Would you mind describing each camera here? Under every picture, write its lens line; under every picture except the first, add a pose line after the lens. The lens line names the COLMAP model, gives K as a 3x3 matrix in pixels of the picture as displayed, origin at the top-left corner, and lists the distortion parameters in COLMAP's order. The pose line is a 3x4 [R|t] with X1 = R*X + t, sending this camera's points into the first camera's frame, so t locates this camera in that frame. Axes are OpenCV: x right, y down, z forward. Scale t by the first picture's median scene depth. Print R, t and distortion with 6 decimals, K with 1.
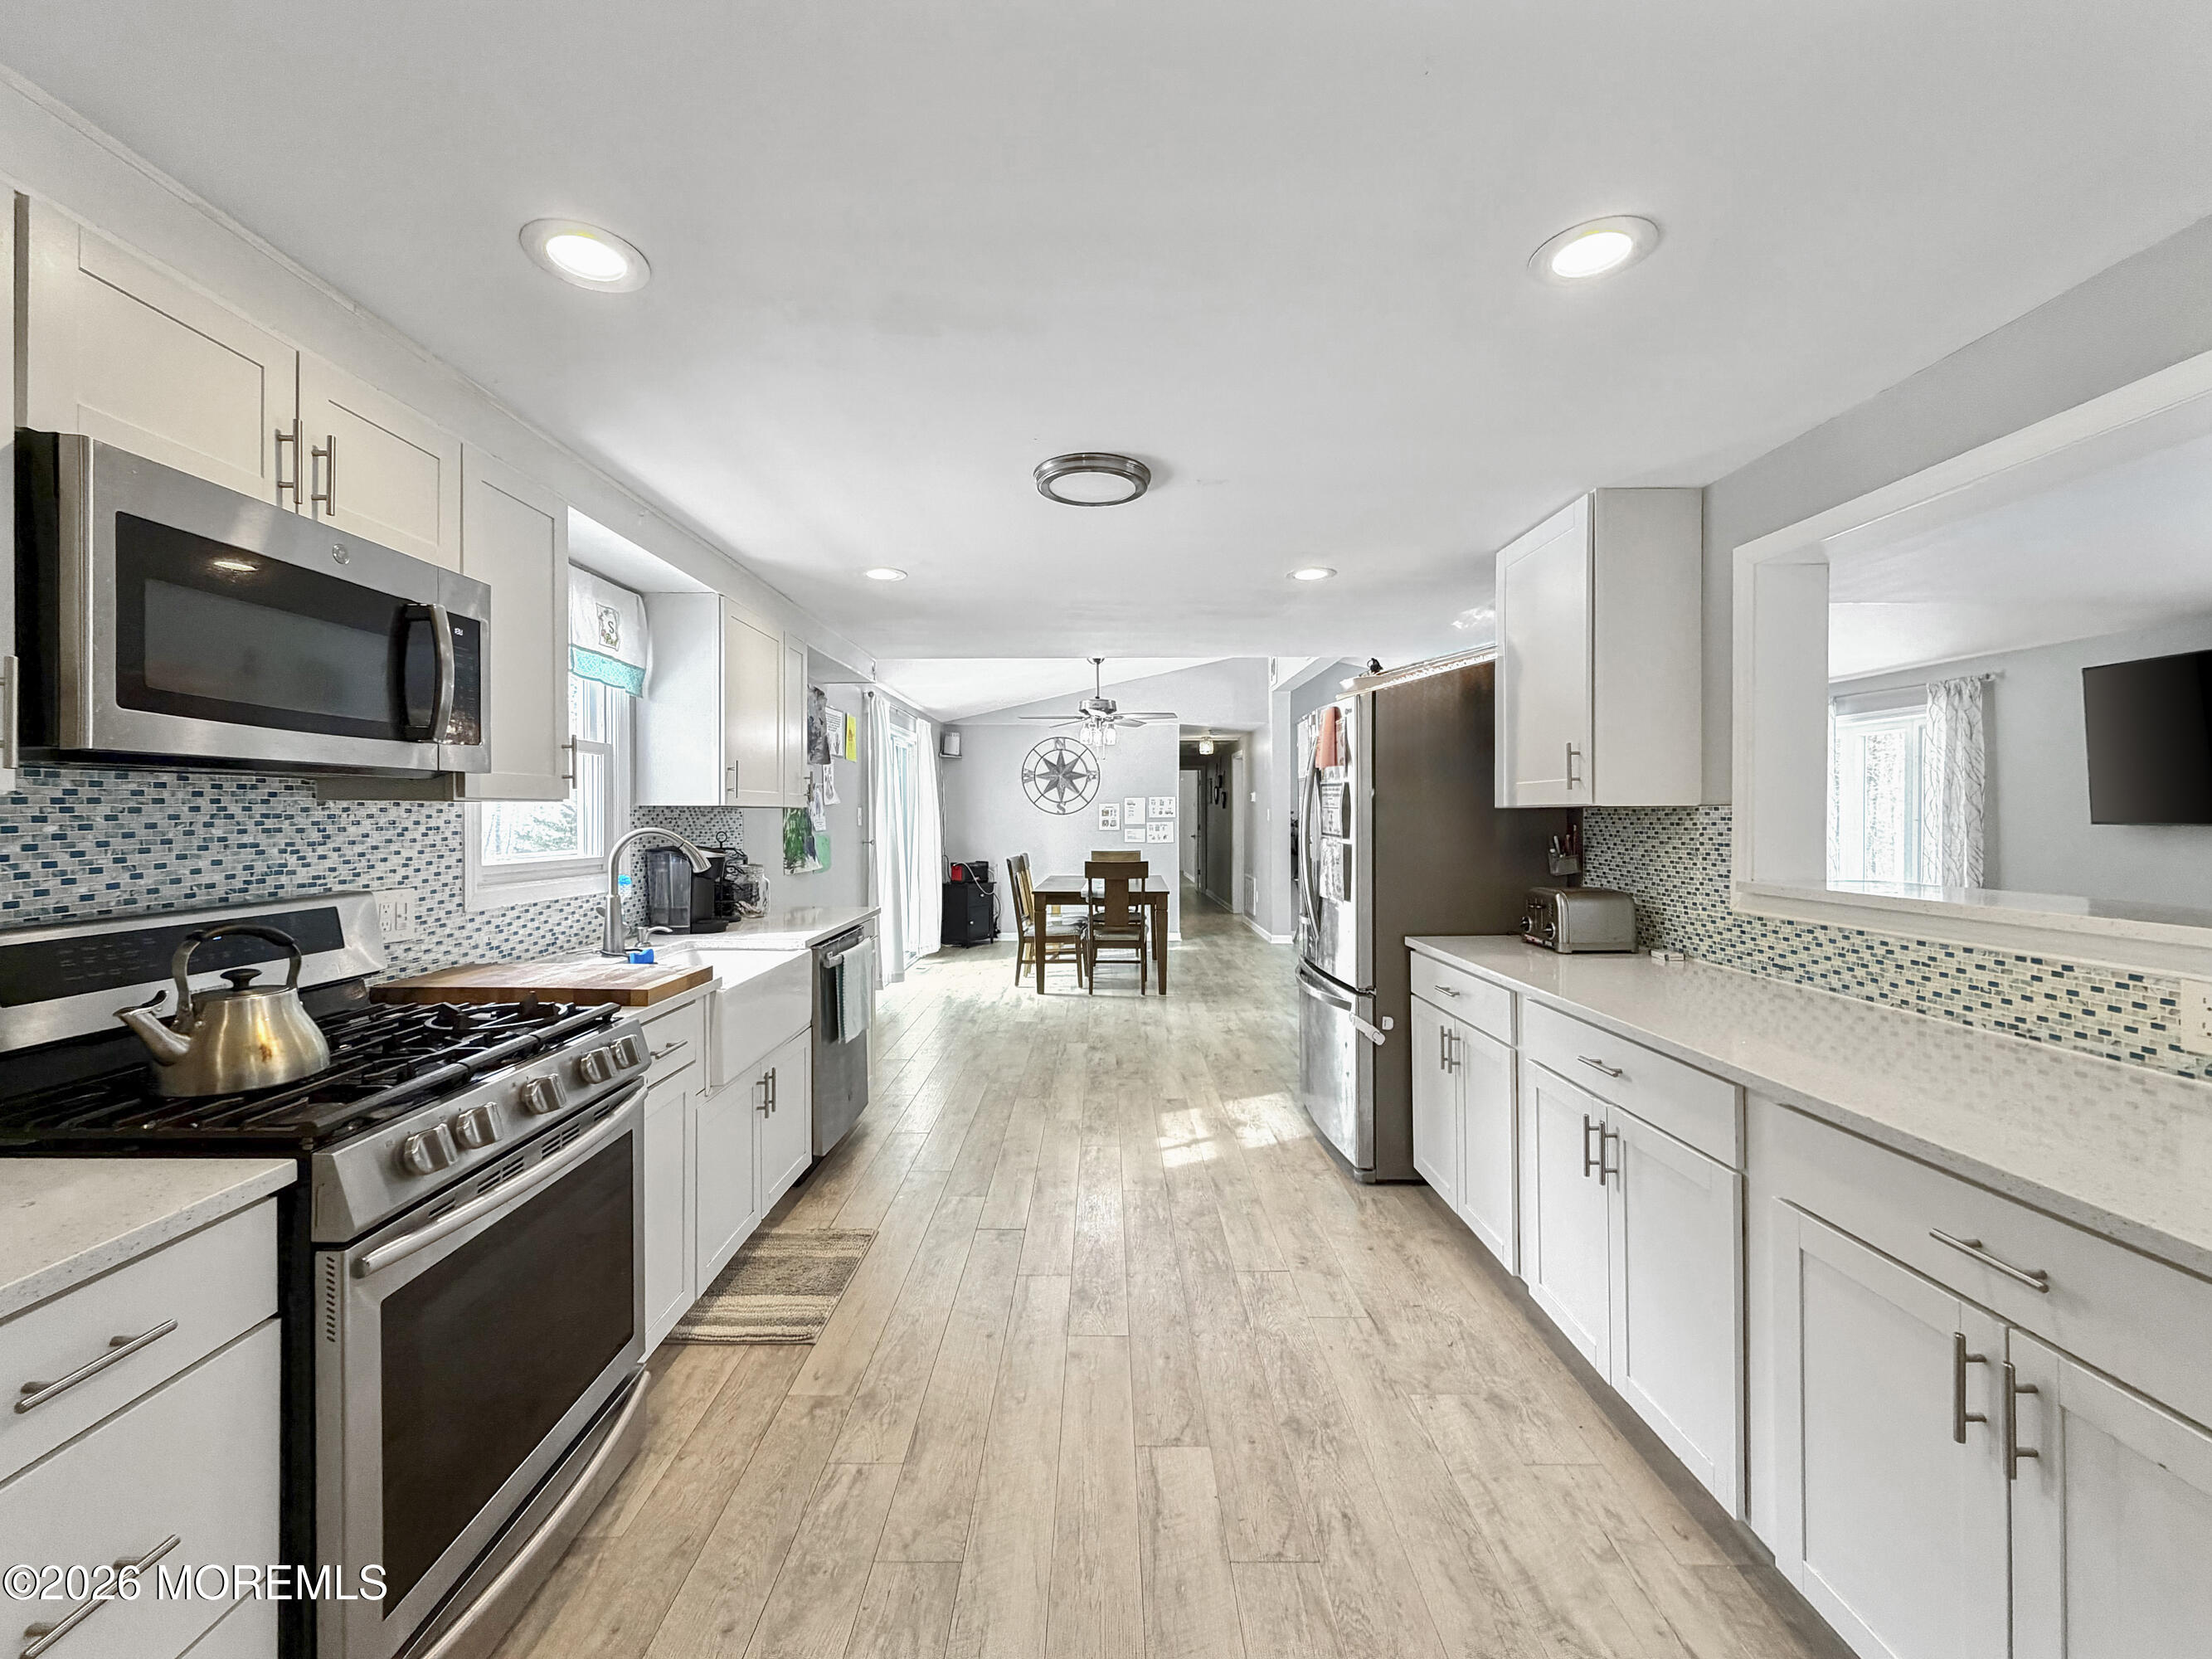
lens RADIAL K [[892.0, 0, 1115.9], [0, 892.0, 823.0], [0, 0, 1]] dist [0.000160, -0.000006]
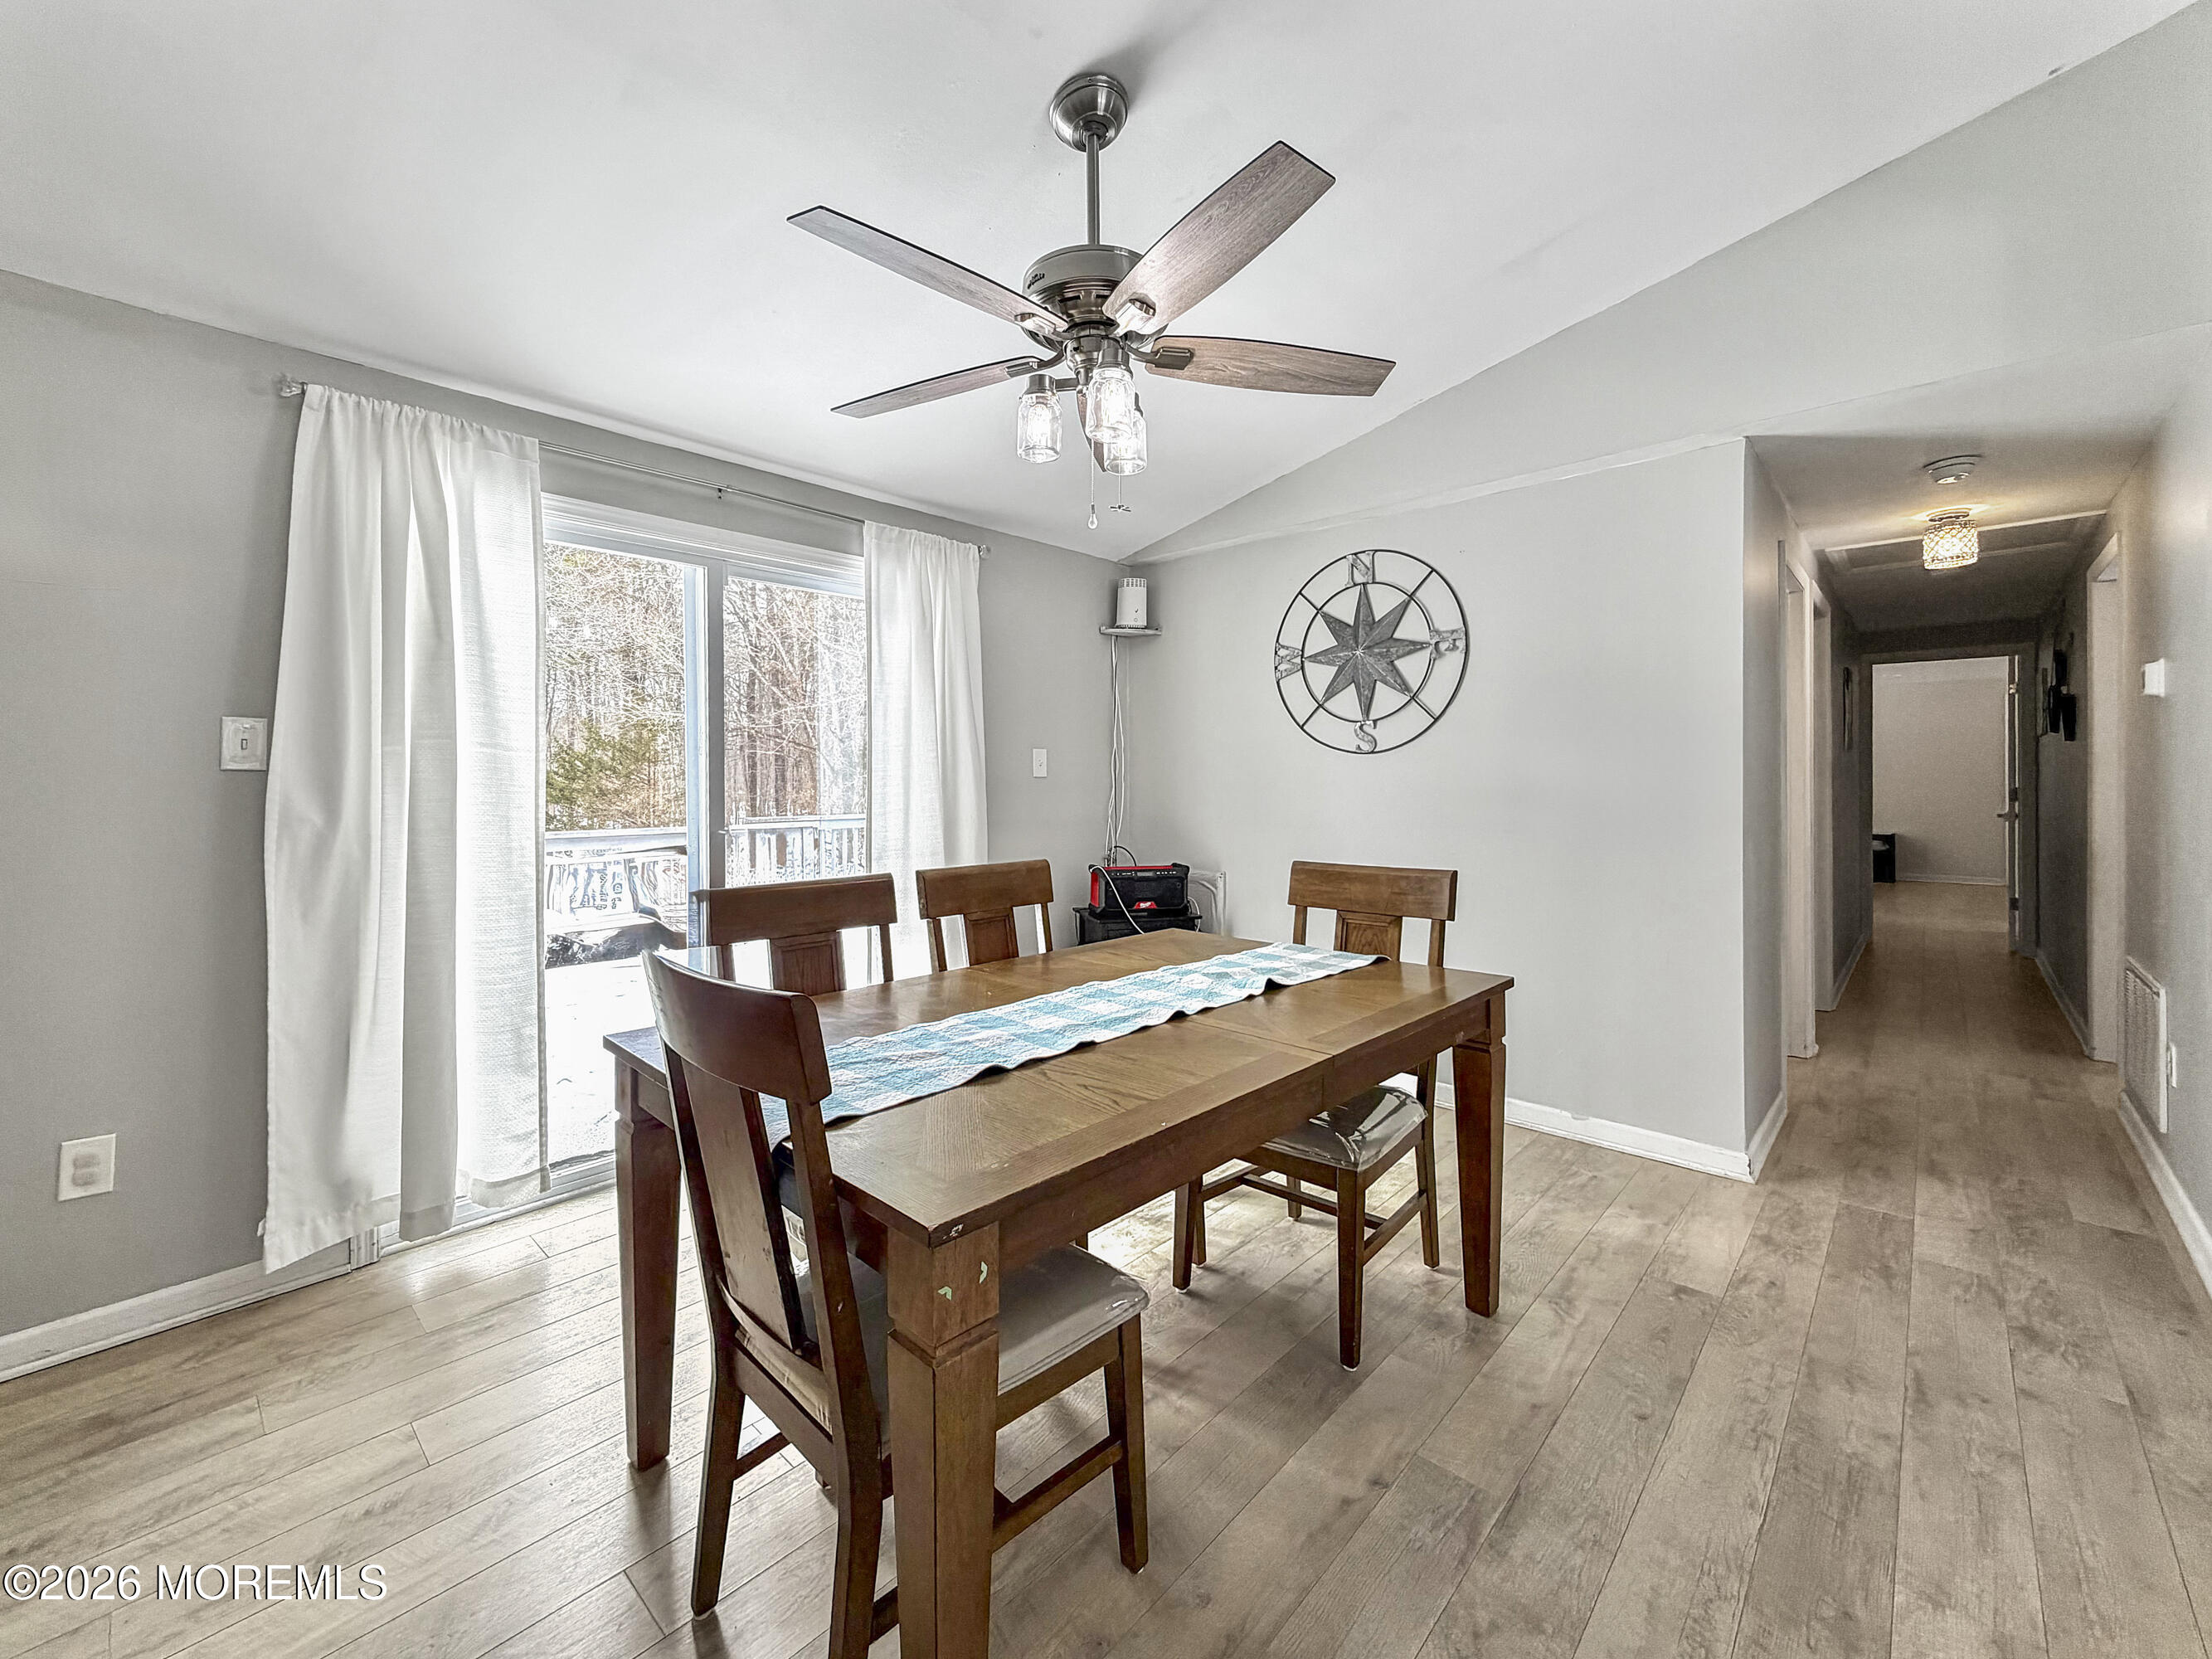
lens RADIAL K [[892.0, 0, 1110.0], [0, 892.0, 783.1], [0, 0, 1]] dist [0.000160, -0.000006]
pose [[0.720983, -0.001667, -0.692951, 0.124034], [-0.004553, 0.999964, -0.007143, 0.006226], [0.692938, 0.008305, 0.720949, 0.649193]]
